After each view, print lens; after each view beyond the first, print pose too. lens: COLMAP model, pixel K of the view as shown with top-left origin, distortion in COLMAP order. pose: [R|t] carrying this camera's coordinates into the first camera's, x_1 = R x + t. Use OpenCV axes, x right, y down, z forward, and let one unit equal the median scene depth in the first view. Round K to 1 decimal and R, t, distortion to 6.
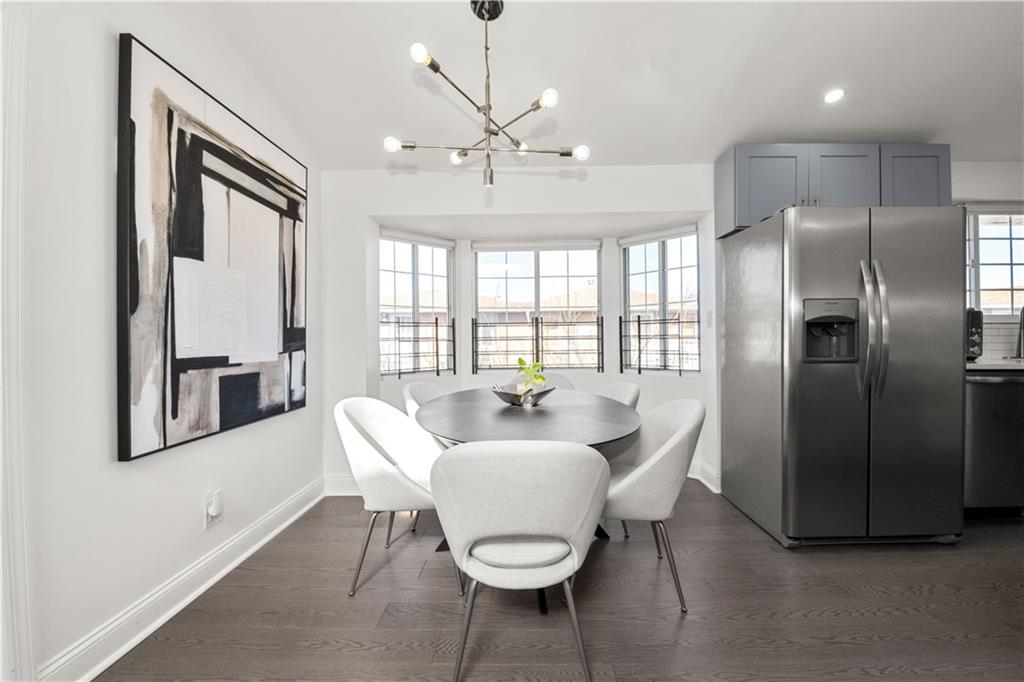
lens RADIAL K [[443.3, 0, 525.6], [0, 443.3, 341.4], [0, 0, 1]] dist [-0.010289, -0.002882]
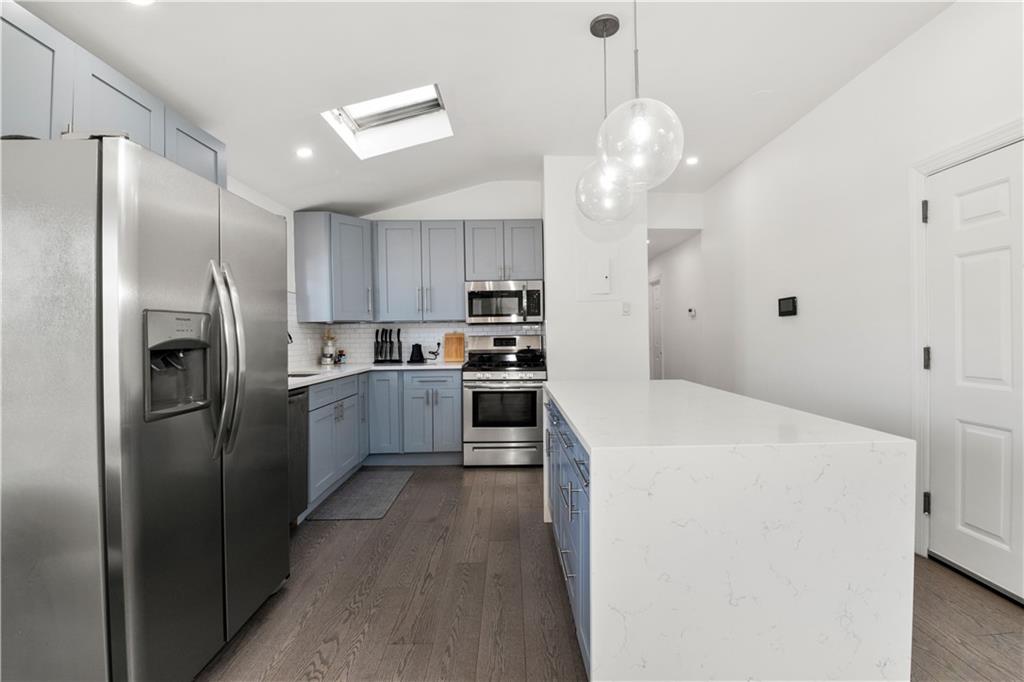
lens RADIAL K [[443.3, 0, 525.7], [0, 443.3, 341.6], [0, 0, 1]] dist [-0.010289, -0.002882]
pose [[-0.042071, -0.007253, 0.999088, 0.033107], [0.018007, 0.999806, 0.008017, -0.038588], [-0.998952, 0.018328, -0.041932, 0.410395]]
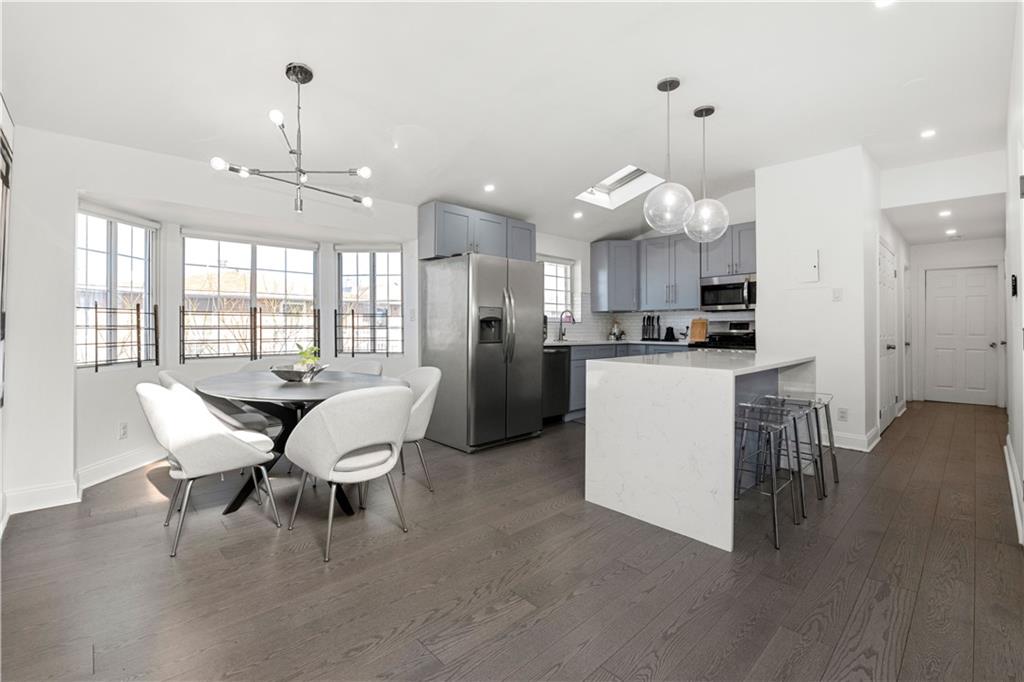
lens RADIAL K [[443.3, 0, 517.8], [0, 443.3, 328.0], [0, 0, 1]] dist [-0.010289, -0.002882]
pose [[0.715733, 0.009415, 0.698310, -0.371468], [-0.003486, 0.999945, -0.009909, 0.004158], [-0.698365, 0.004658, 0.715727, -0.276703]]
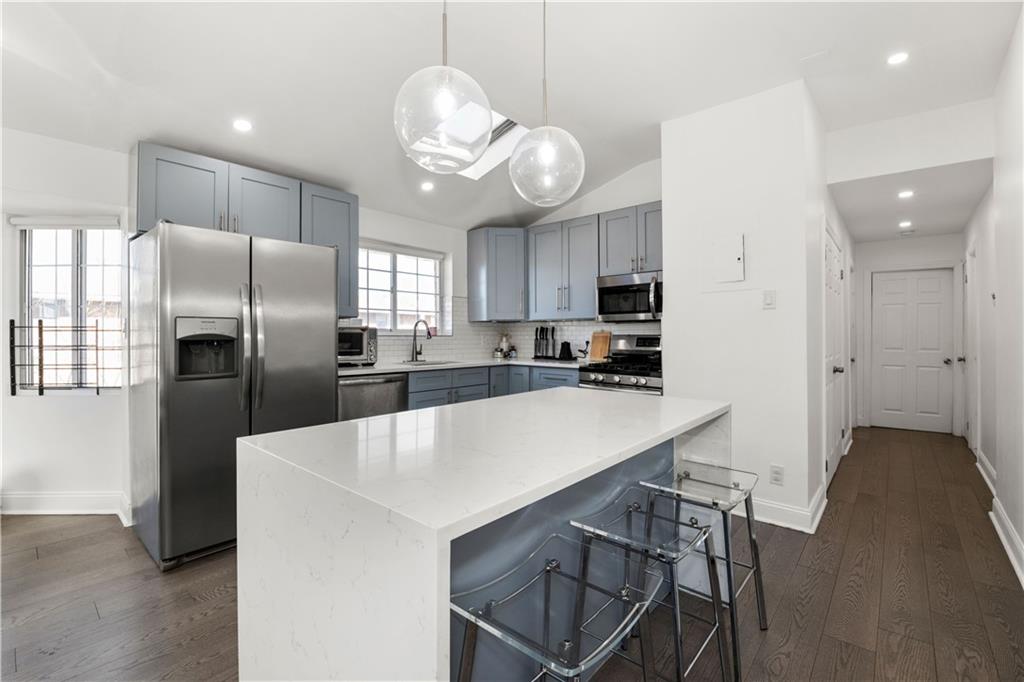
lens RADIAL K [[443.3, 0, 520.3], [0, 443.3, 334.3], [0, 0, 1]] dist [-0.010289, -0.002882]
pose [[0.643226, 0.007671, 0.765638, 0.284910], [-0.001803, 0.999962, -0.008504, -0.037731], [-0.765675, 0.004090, 0.643215, -0.181264]]
